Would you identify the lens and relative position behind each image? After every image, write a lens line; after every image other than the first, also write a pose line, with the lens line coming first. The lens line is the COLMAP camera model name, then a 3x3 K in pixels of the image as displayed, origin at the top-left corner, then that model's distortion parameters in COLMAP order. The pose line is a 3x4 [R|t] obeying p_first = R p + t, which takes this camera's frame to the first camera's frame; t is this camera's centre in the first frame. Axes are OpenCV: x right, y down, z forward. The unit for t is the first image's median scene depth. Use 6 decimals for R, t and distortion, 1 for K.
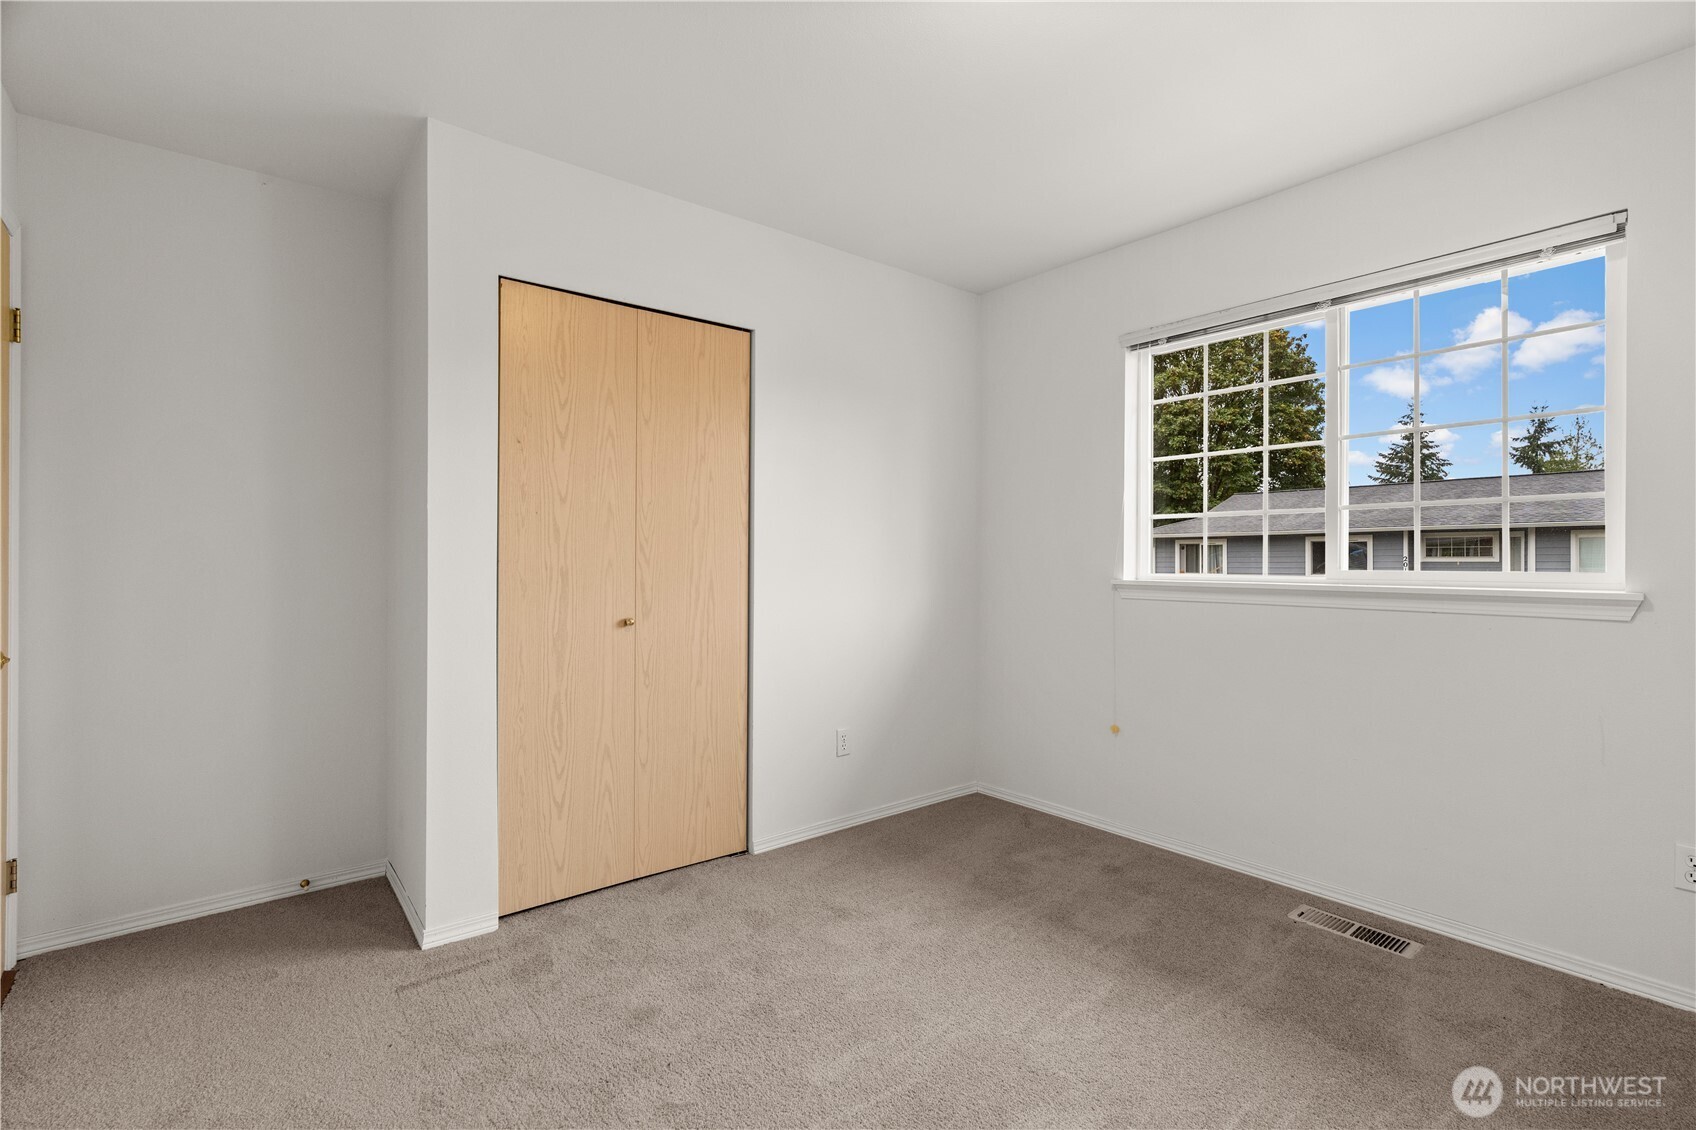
lens RADIAL K [[772.0, 0, 855.0], [0, 772.0, 566.9], [0, 0, 1]] dist [-0.000134, 0.000358]
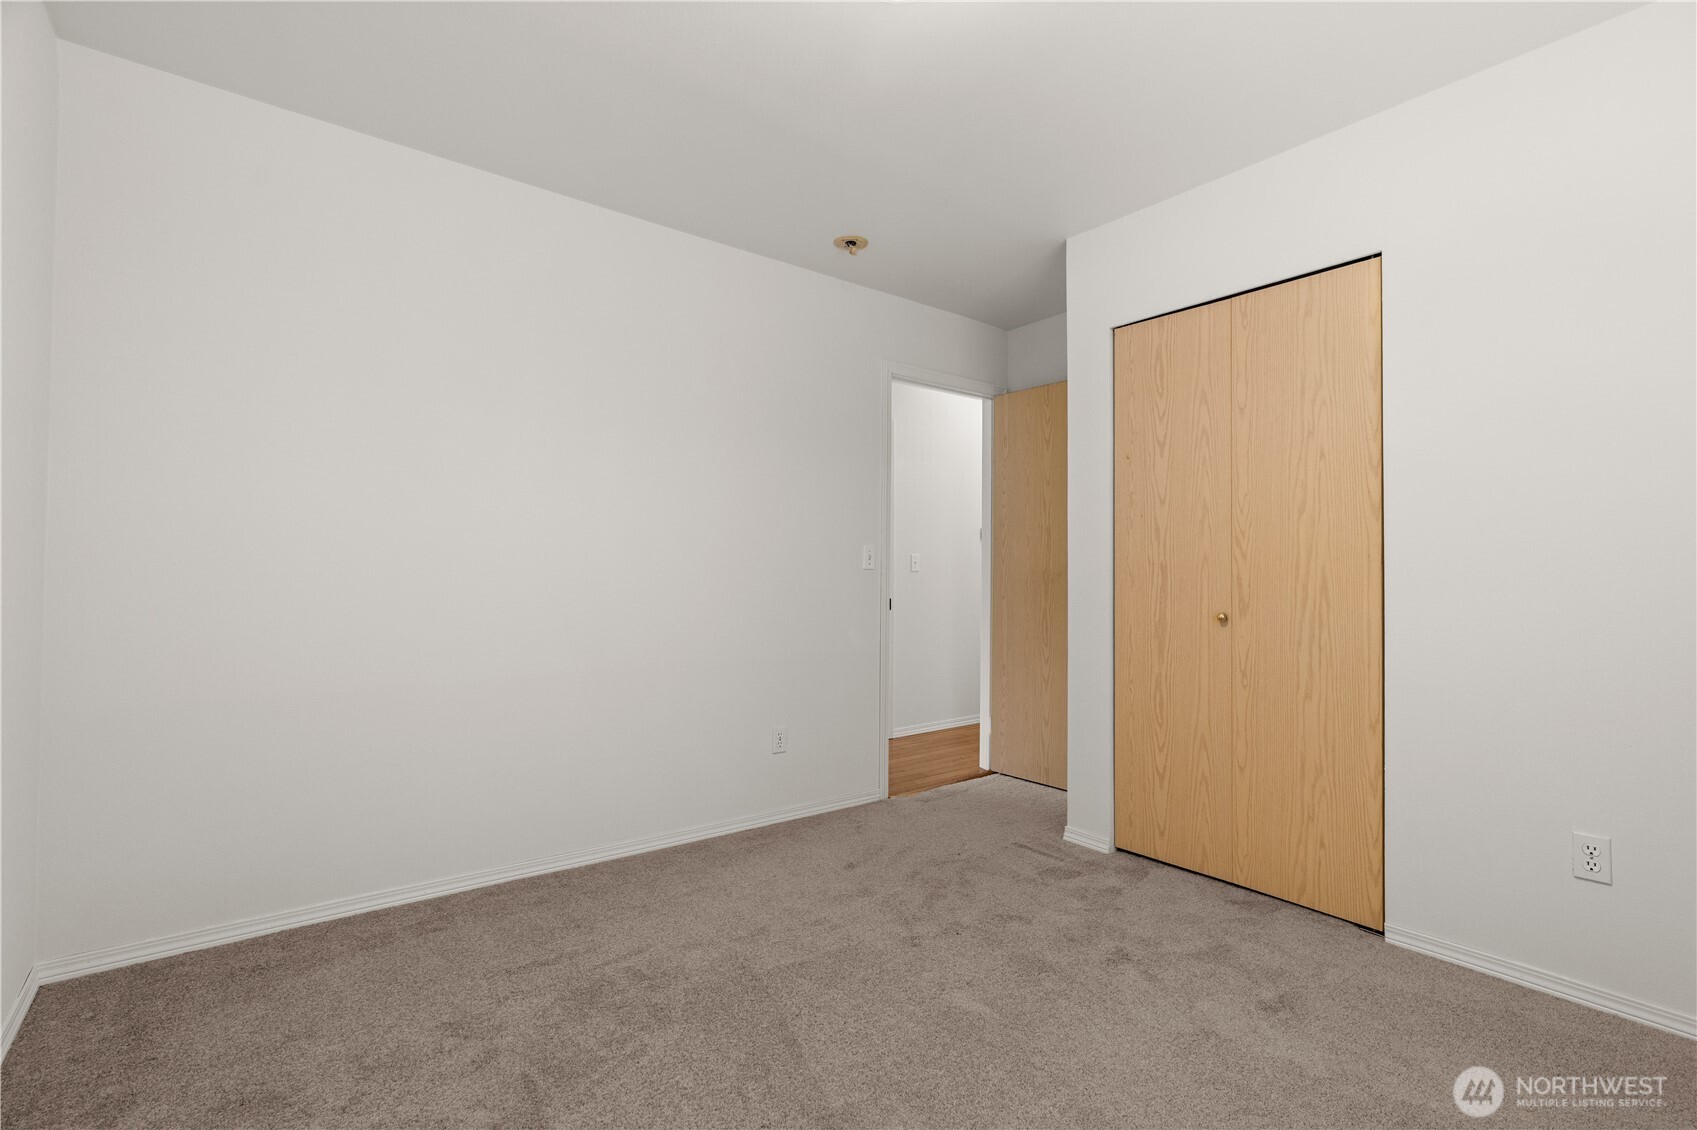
lens RADIAL K [[772.4, 0, 855.5], [0, 772.4, 566.9], [0, 0, 1]] dist [-0.000134, 0.000358]
pose [[-0.017650, -0.009236, -0.999802, 0.700364], [-0.007353, 0.999931, -0.009107, 0.019021], [0.999817, 0.007191, -0.017717, 0.541293]]
